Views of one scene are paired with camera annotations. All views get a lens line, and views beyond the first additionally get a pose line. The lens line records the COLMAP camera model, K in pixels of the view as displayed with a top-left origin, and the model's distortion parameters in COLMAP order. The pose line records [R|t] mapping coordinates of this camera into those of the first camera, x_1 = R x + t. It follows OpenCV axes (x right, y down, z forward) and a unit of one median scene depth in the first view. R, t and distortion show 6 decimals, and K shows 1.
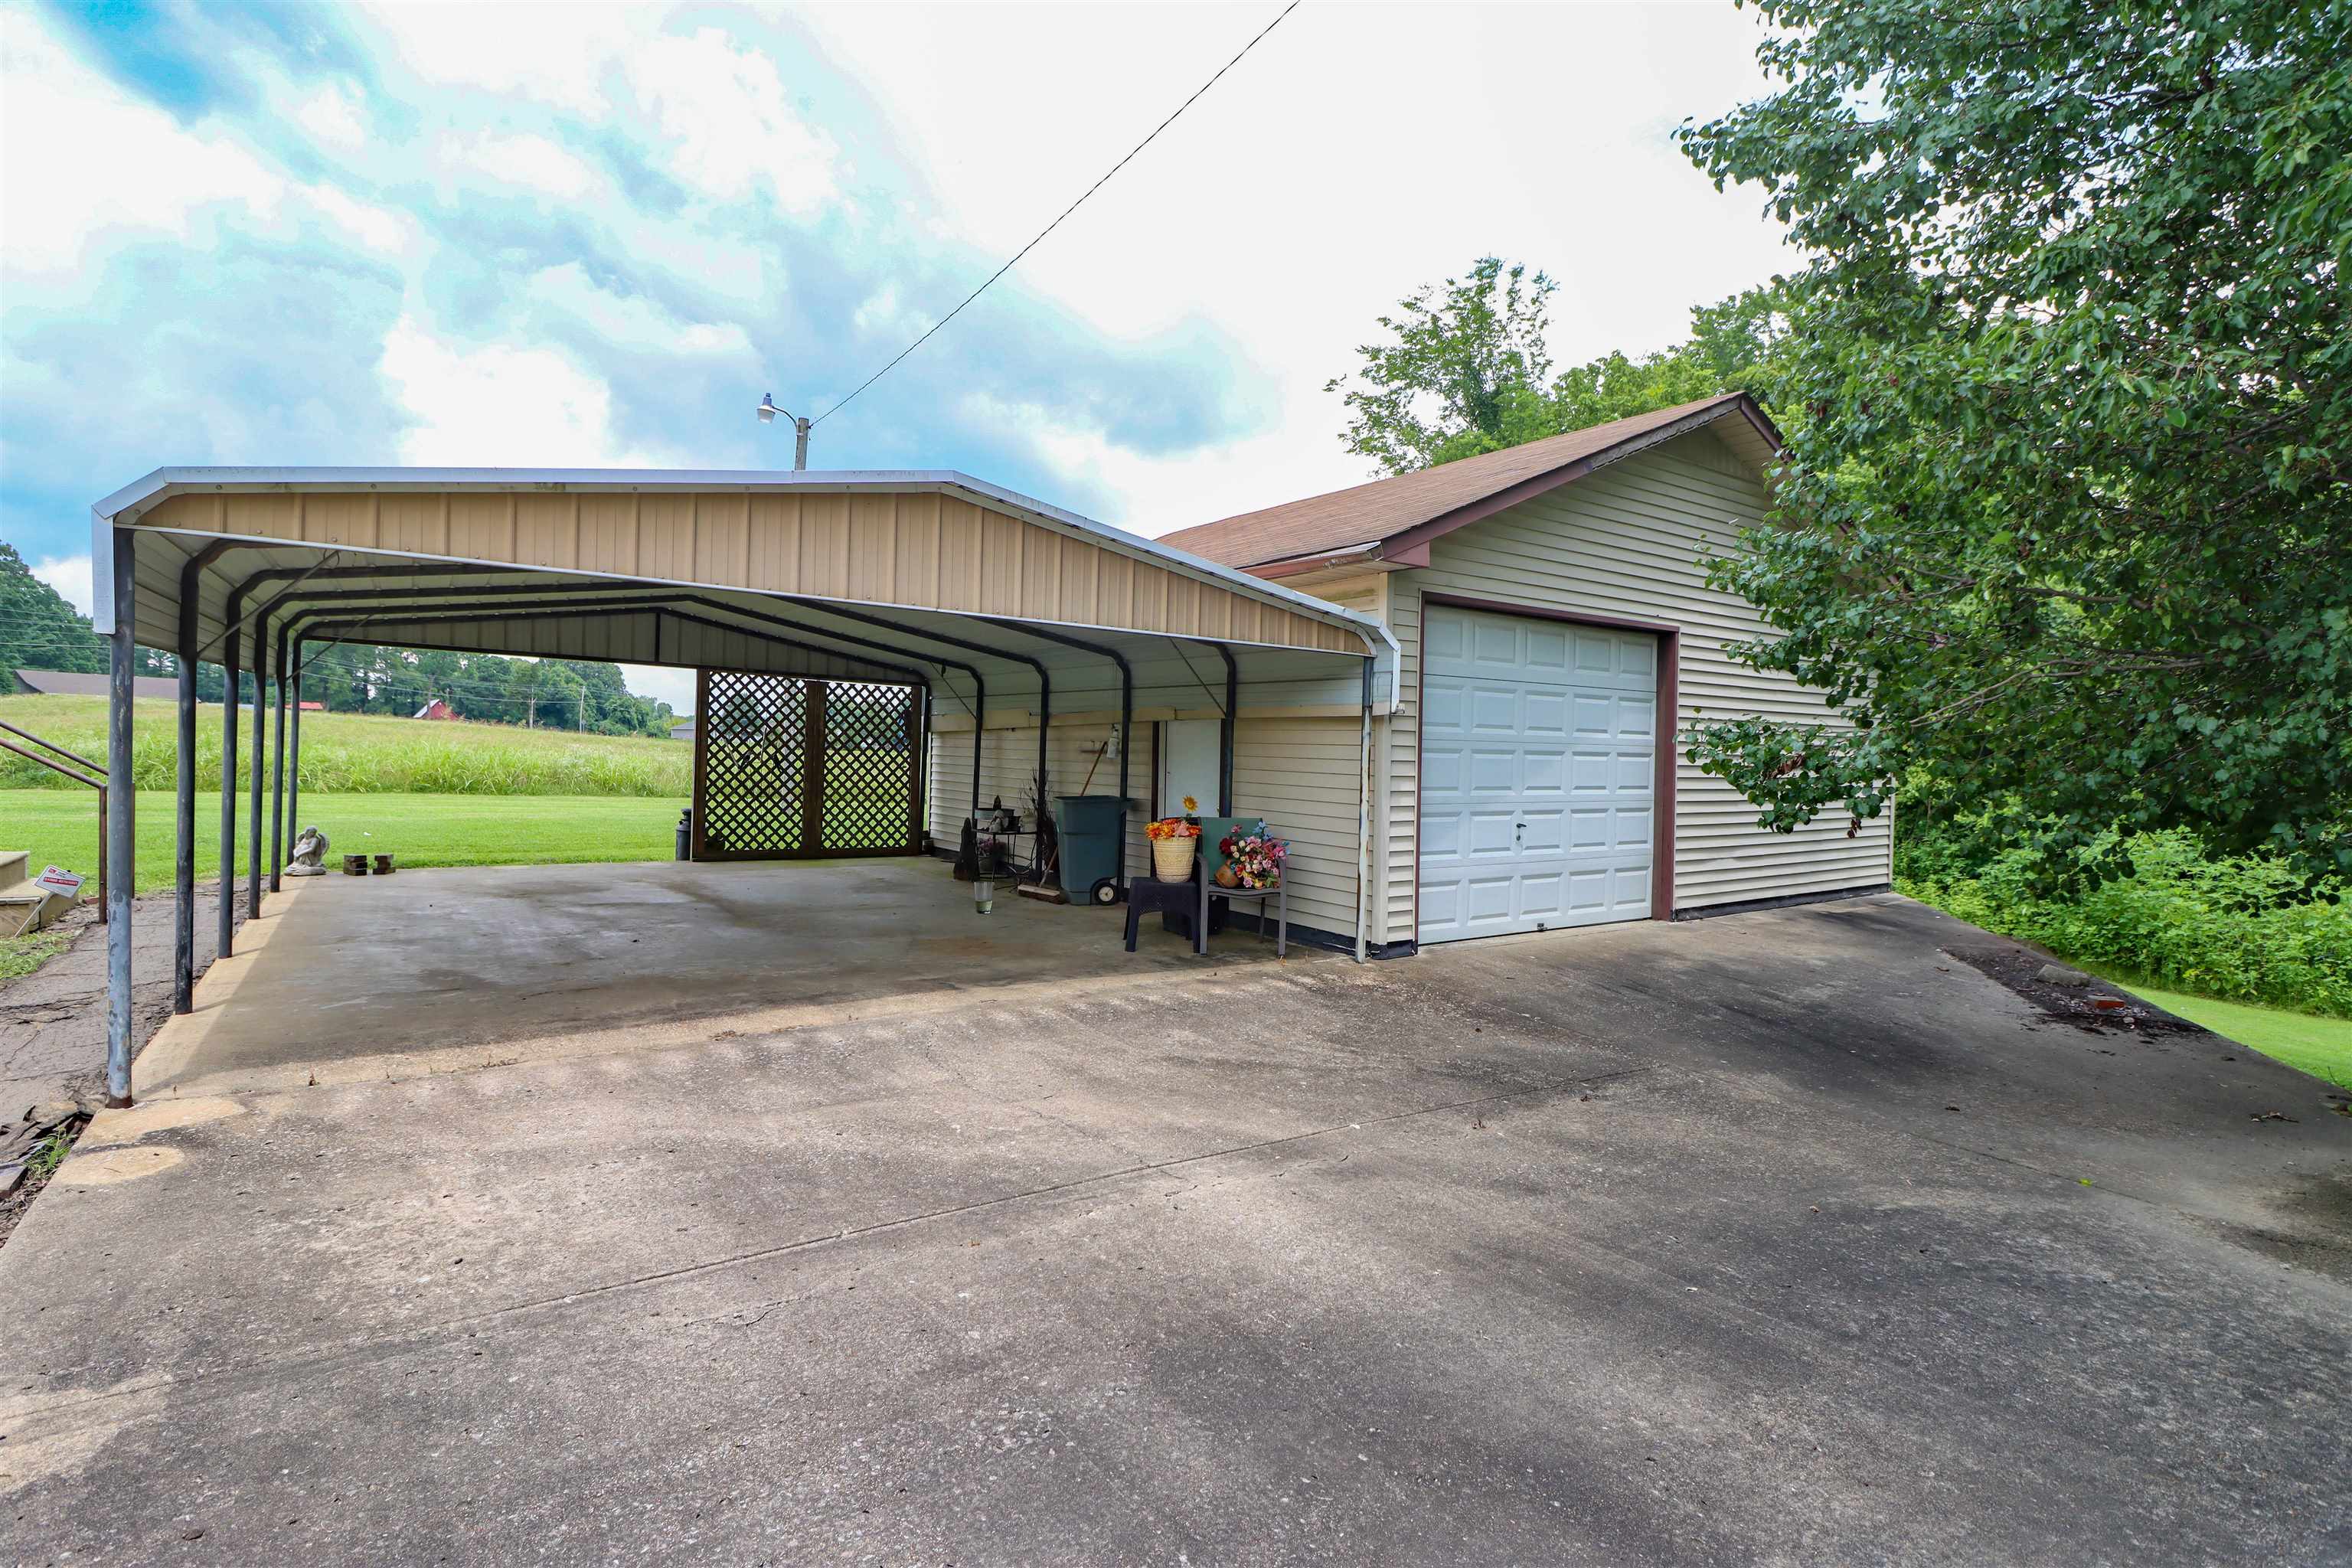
lens RADIAL K [[1141.4, 0, 1170.5], [0, 1141.4, 778.3], [0, 0, 1]] dist [-0.003849, -0.000093]
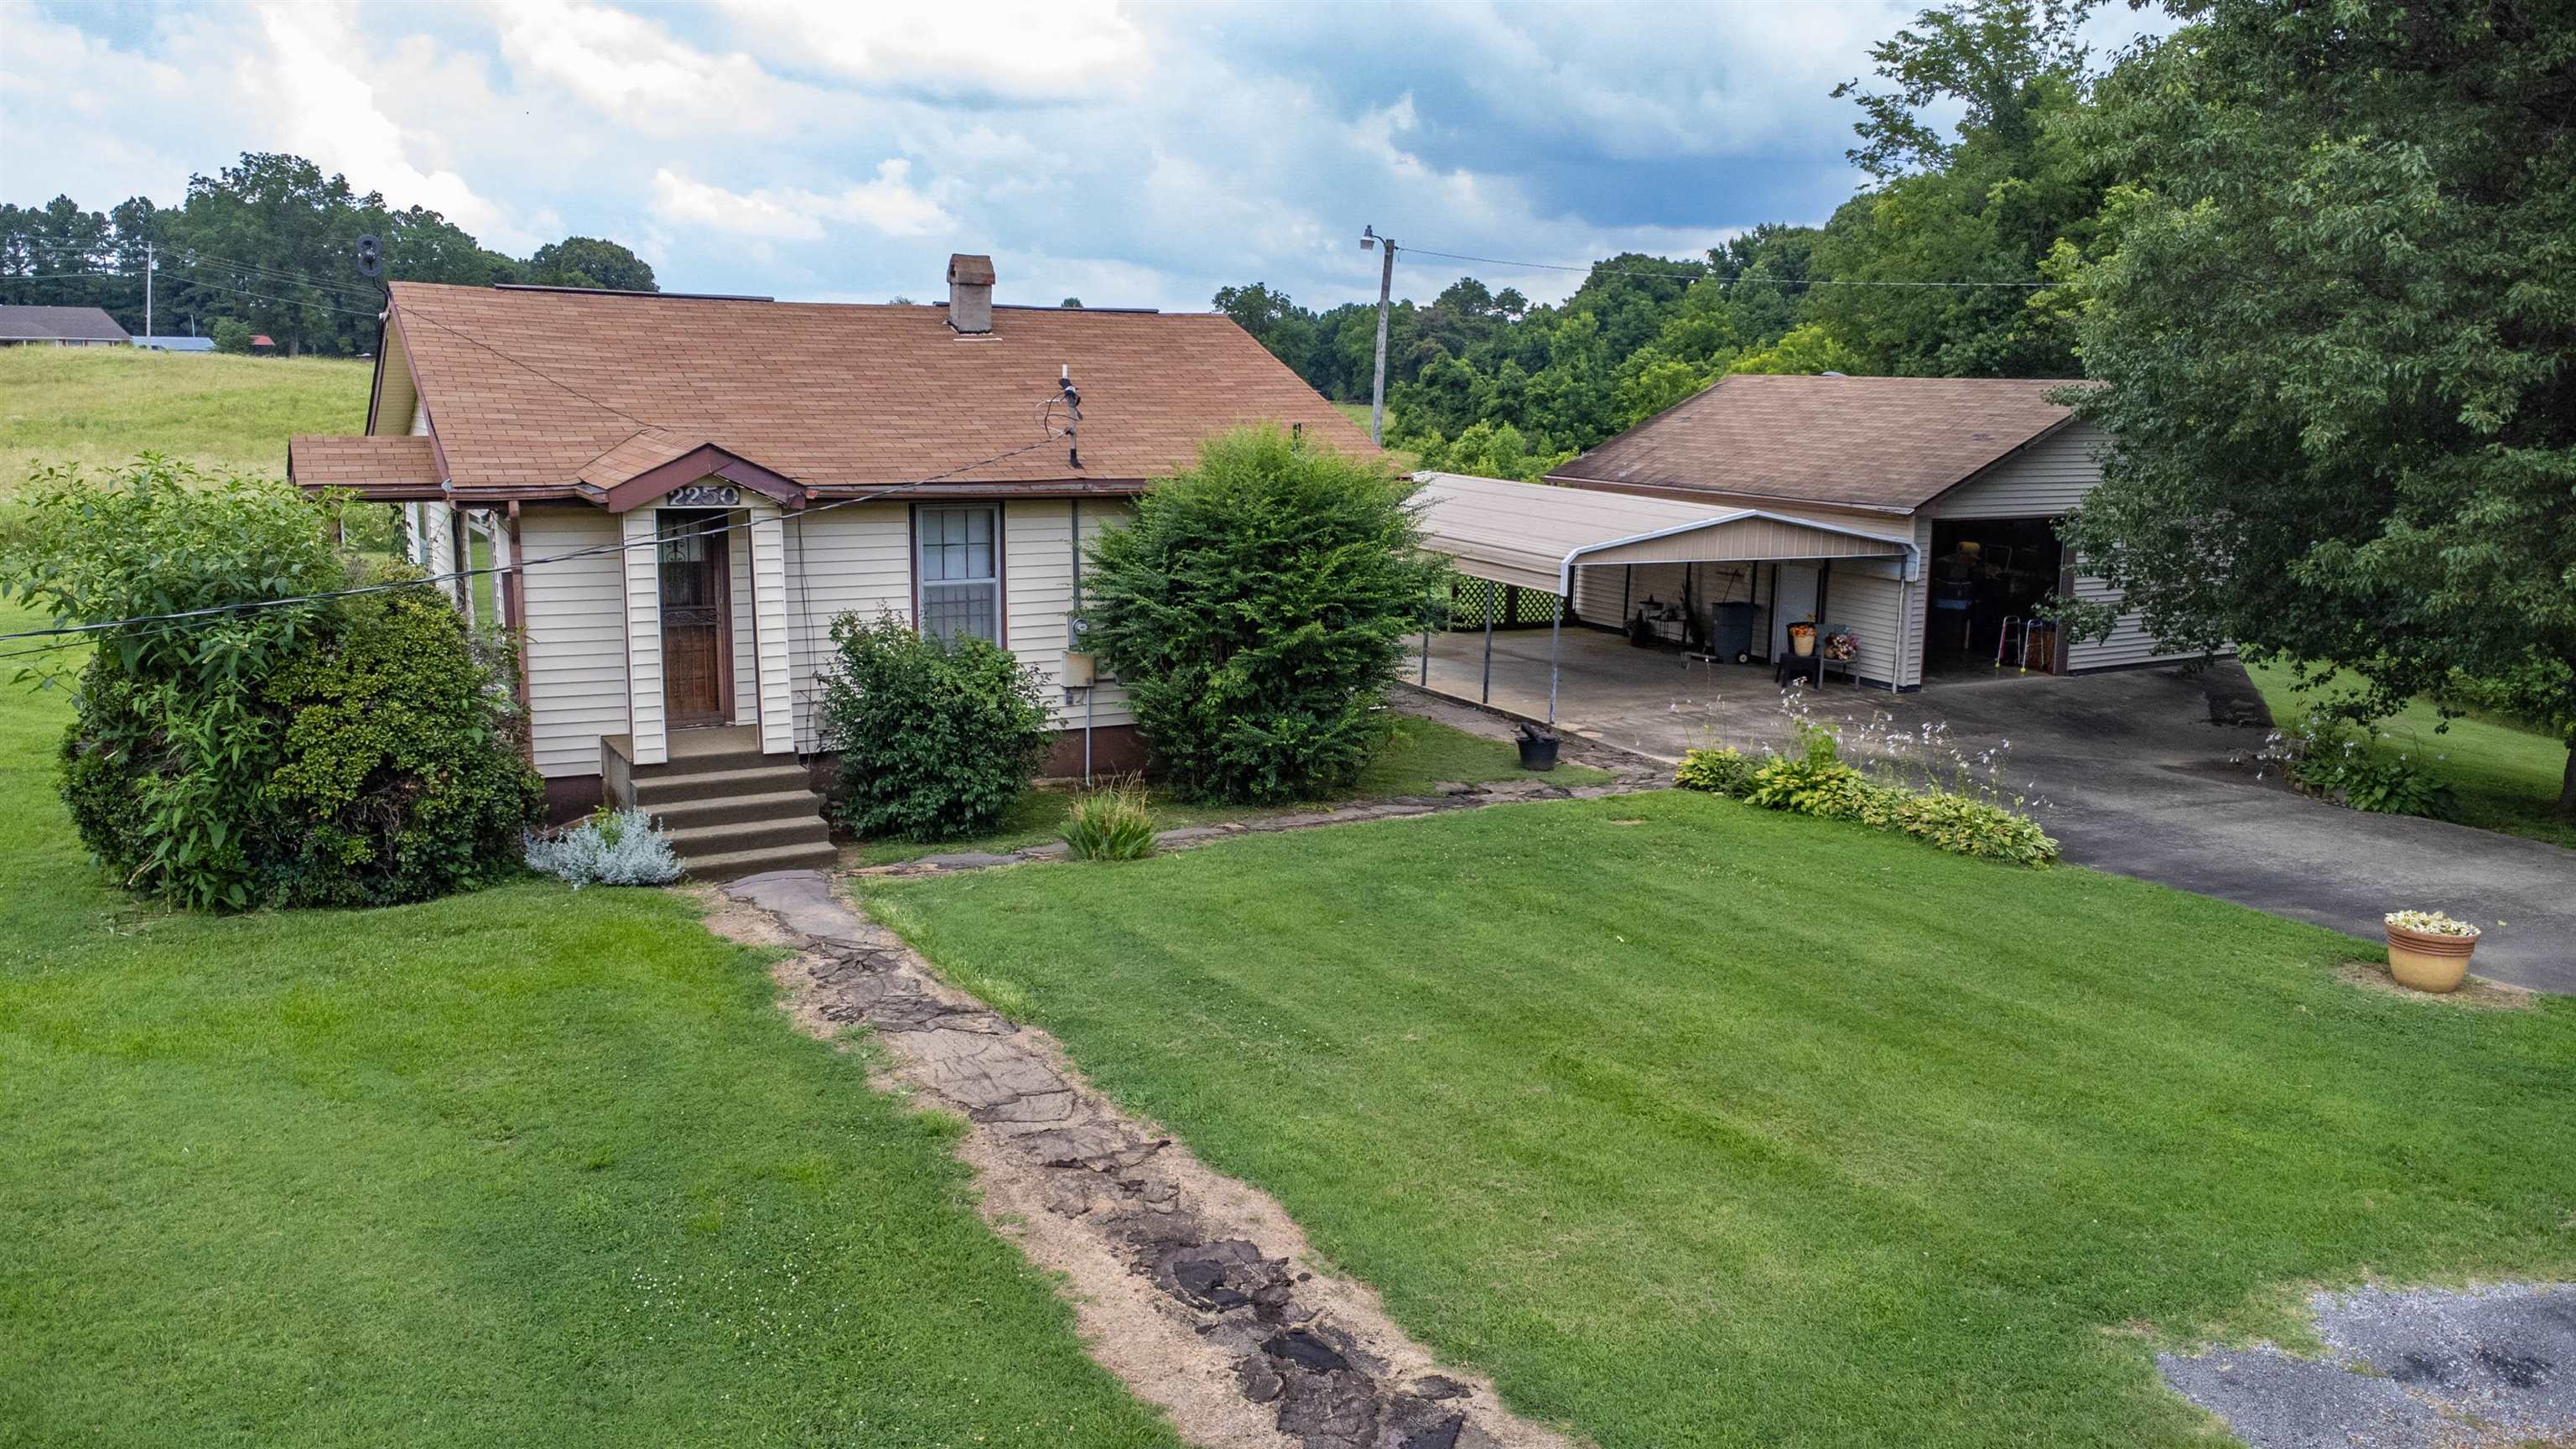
lens RADIAL K [[1848.3, 0, 1288.2], [0, 1848.3, 728.0], [0, 0, 1]] dist [0.024212, -0.002363]
pose [[0.994734, 0.011838, -0.101803, -0.411831], [0.004647, 0.987077, 0.160180, -0.229765], [0.102384, -0.159809, 0.981824, -1.720076]]
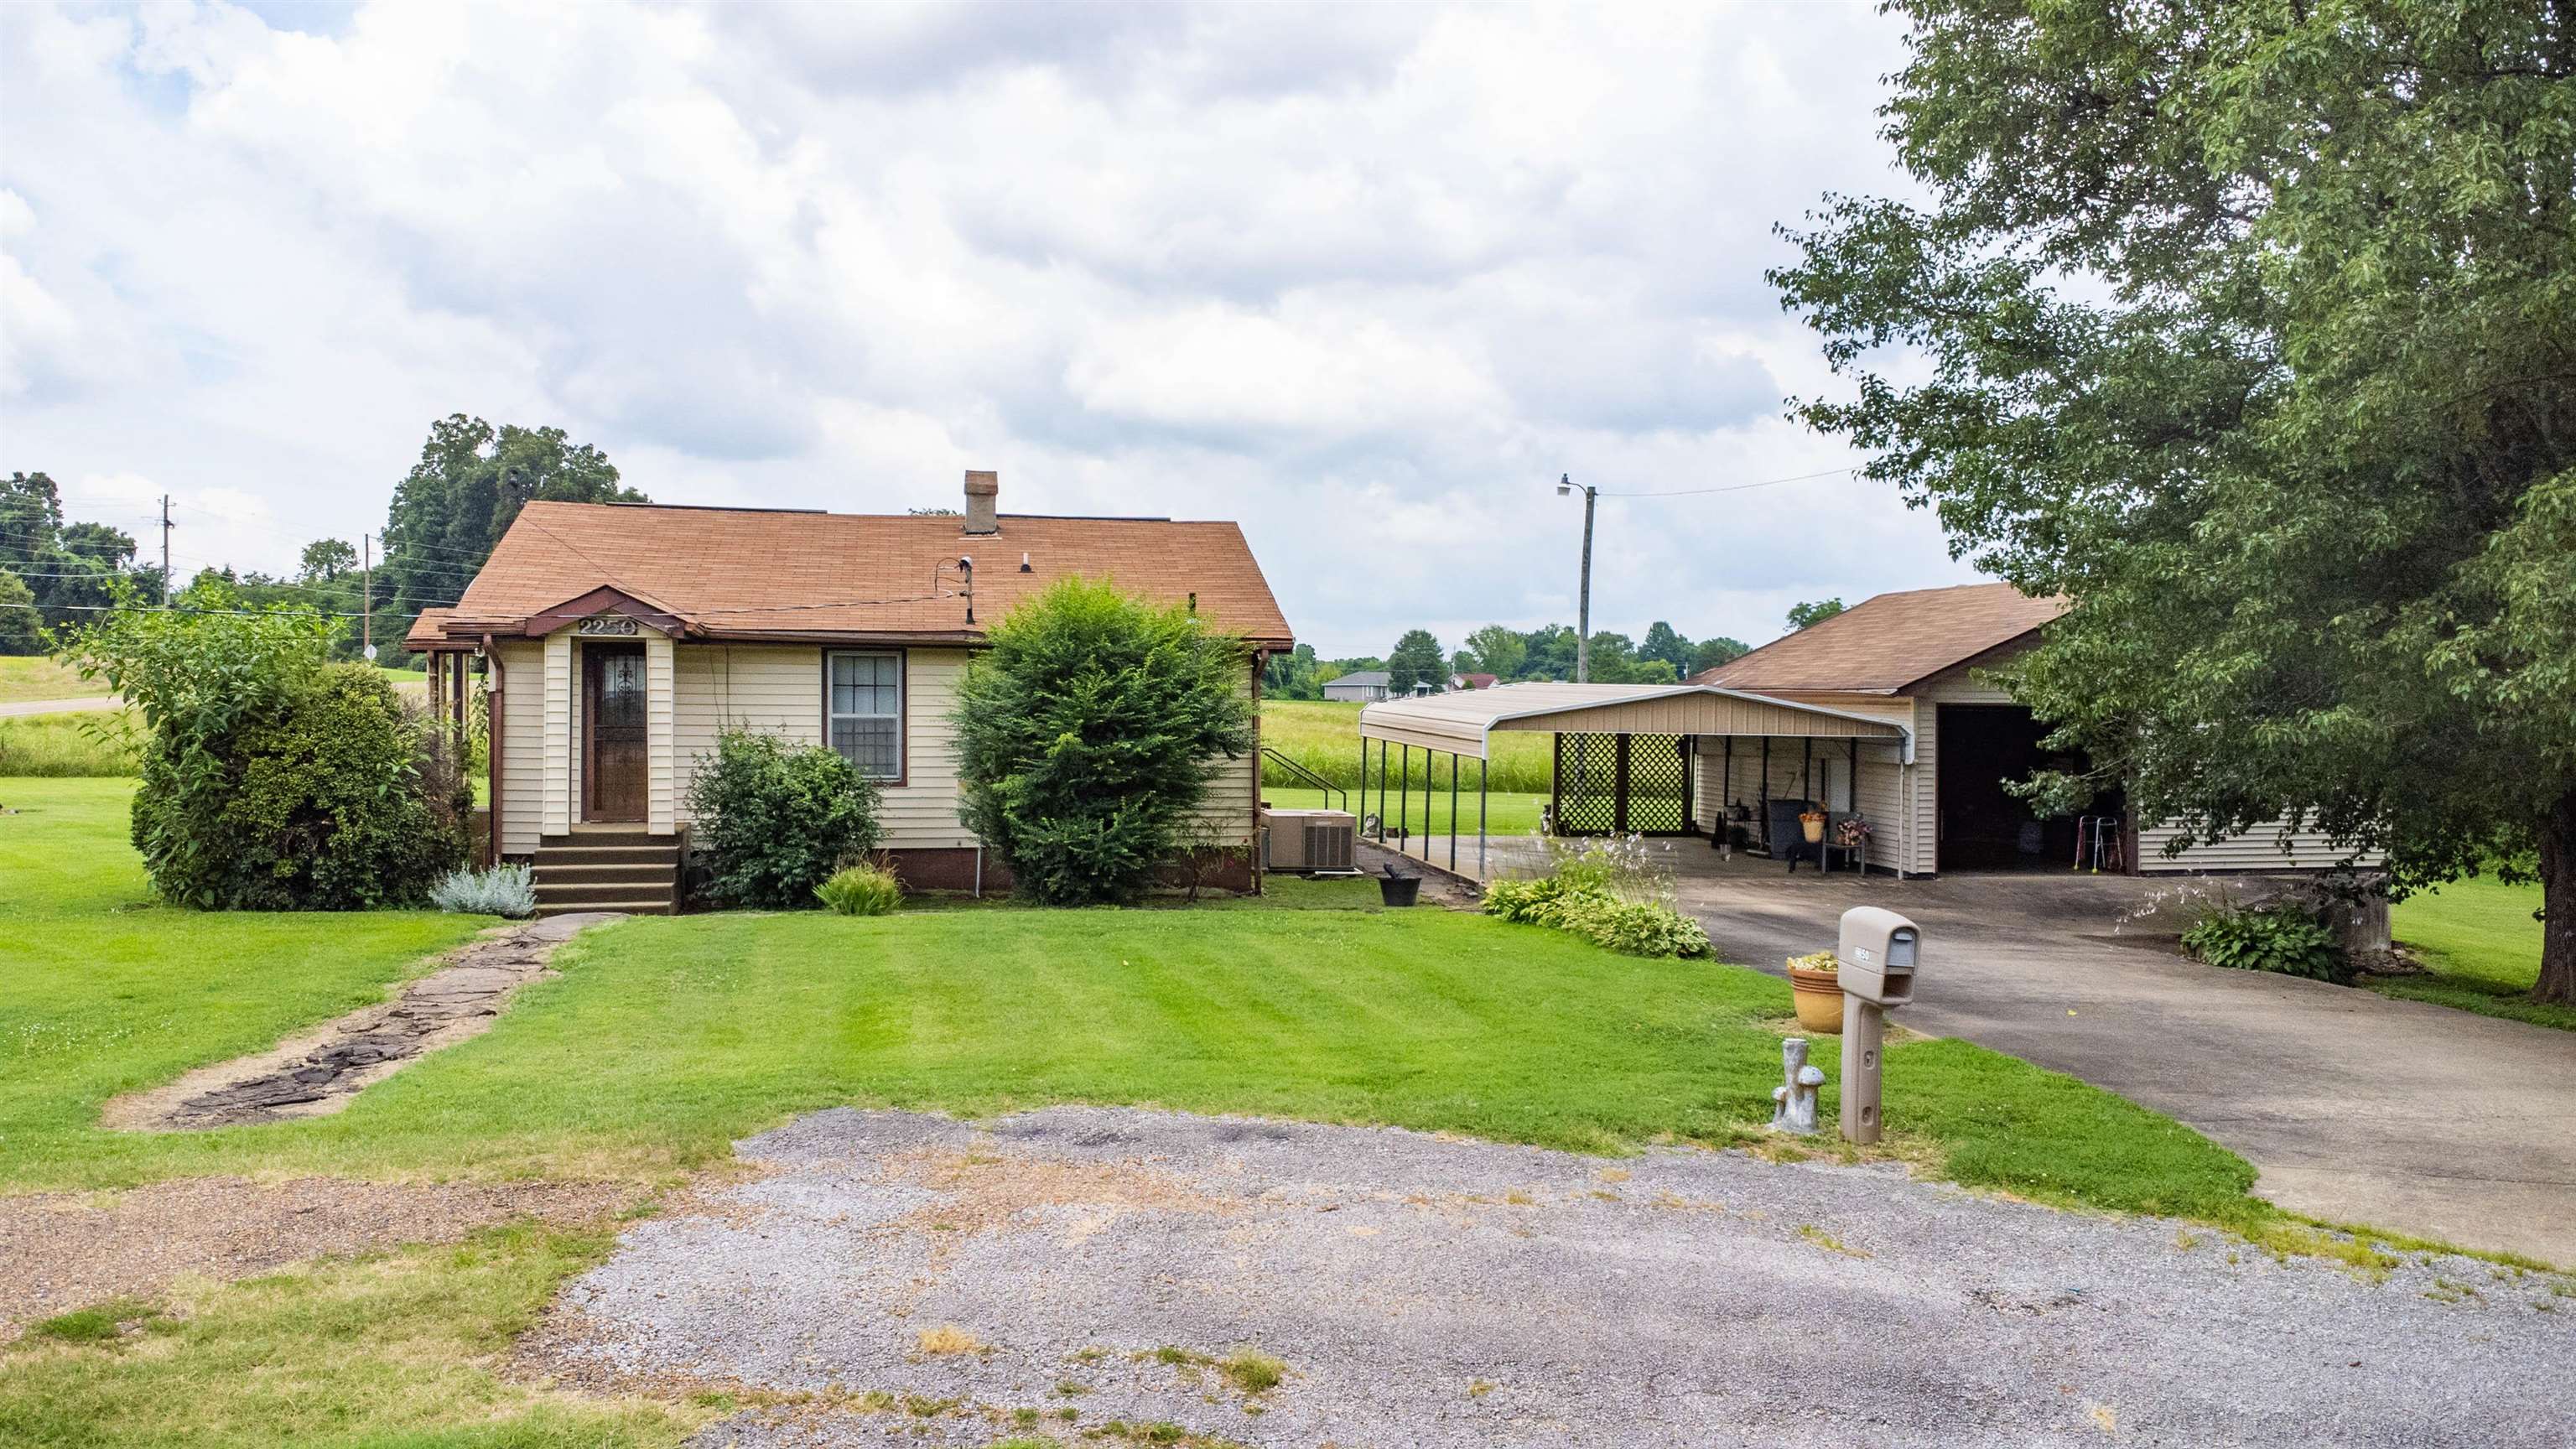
lens RADIAL K [[1848.3, 0, 1277.4], [0, 1848.3, 725.3], [0, 0, 1]] dist [0.024212, -0.002363]
pose [[0.908882, -0.009127, -0.416953, 0.365770], [0.003077, 0.999880, -0.015181, -0.052438], [0.417041, 0.012515, 0.908801, -1.732796]]
